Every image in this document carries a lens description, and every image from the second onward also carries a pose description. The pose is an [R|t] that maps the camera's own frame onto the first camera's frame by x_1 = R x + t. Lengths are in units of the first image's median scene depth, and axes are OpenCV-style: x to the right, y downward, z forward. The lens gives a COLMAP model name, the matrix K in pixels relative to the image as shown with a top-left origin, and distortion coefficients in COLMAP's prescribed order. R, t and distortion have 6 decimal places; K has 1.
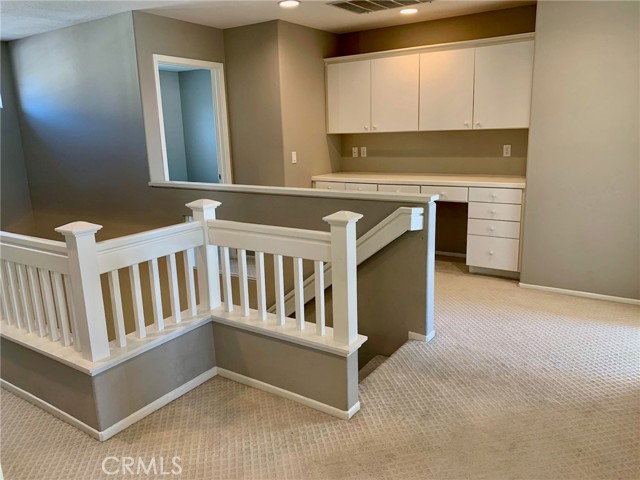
lens RADIAL K [[499.3, 0, 320.0], [0, 499.3, 240.0], [0, 0, 1]] dist [-0.004968, -0.009845]
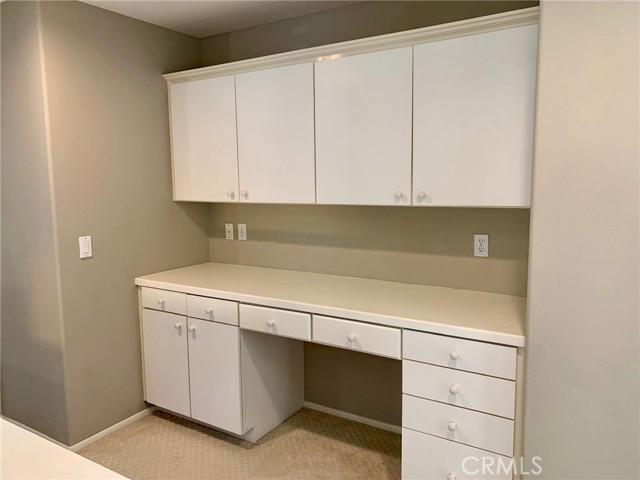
lens RADIAL K [[477.6, 0, 320.0], [0, 477.6, 240.0], [0, 0, 1]] dist [0.020286, -0.009004]
pose [[0.999195, 0.017590, 0.036059, 0.184384], [-0.014146, 0.995505, -0.093644, -0.132490], [-0.037545, 0.093058, 0.994953, 0.496585]]
